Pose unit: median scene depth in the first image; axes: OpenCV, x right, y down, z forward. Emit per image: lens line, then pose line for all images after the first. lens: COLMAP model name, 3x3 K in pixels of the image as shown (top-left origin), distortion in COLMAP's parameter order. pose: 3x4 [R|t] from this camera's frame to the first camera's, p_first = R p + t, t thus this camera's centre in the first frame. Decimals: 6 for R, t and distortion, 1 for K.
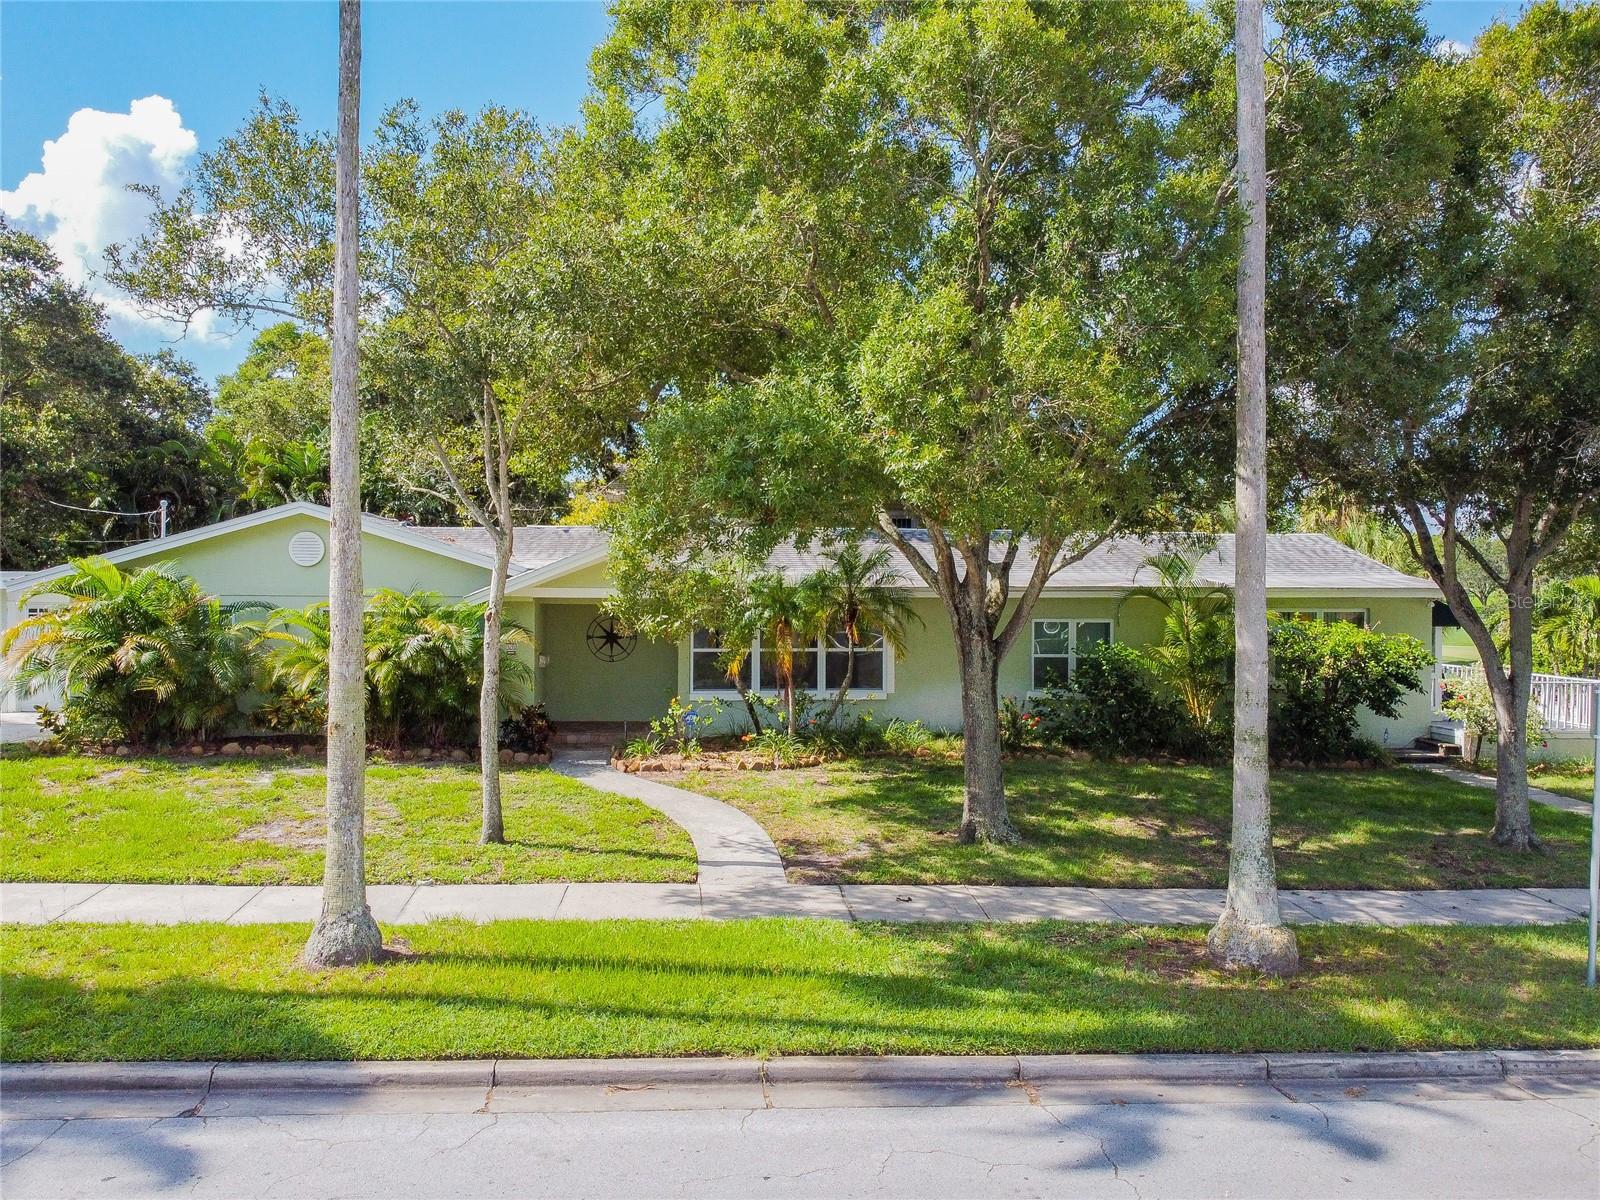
lens RADIAL K [[1229.7, 0, 773.8], [0, 1229.7, 603.4], [0, 0, 1]] dist [0.001949, -0.001540]
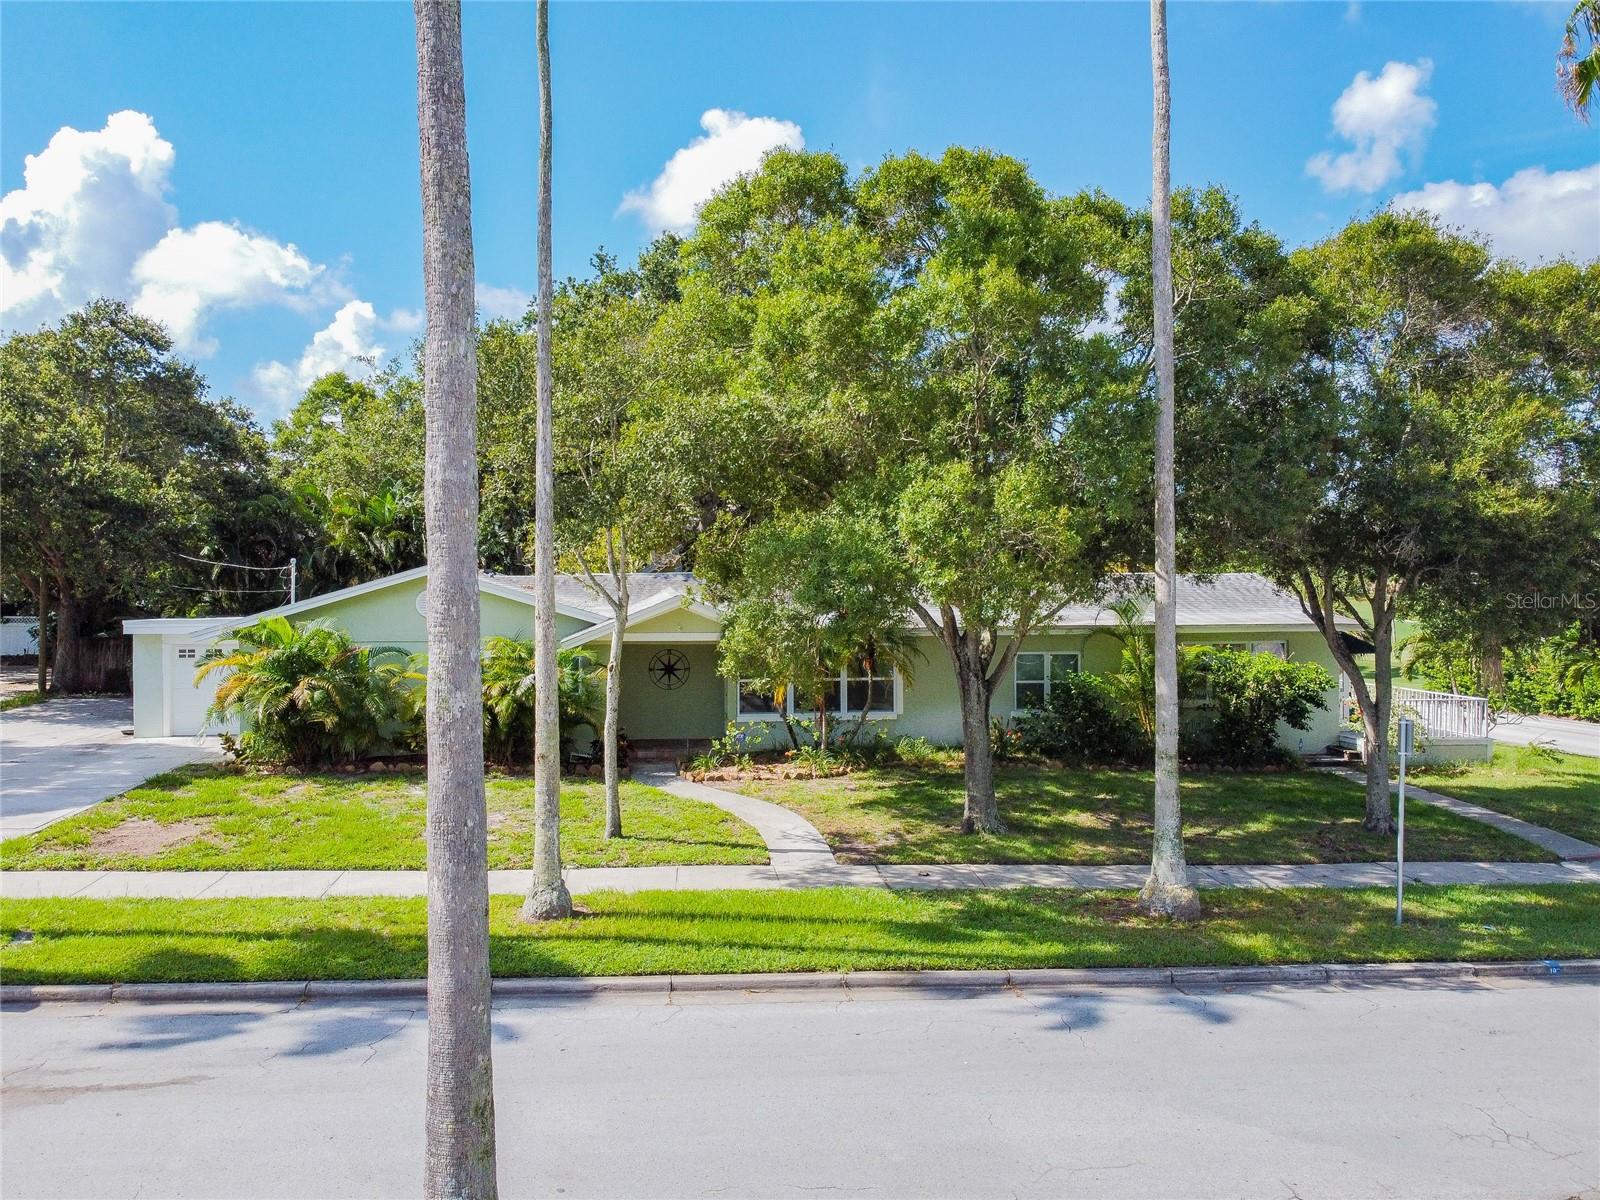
lens RADIAL K [[1213.6, 0, 800.0], [0, 1213.6, 600.0], [0, 0, 1]] dist [0.007715, -0.008230]
pose [[0.999432, -0.006509, 0.033071, -0.072559], [0.006713, 0.999959, -0.006044, -0.056067], [-0.033030, 0.006262, 0.999435, -0.338599]]
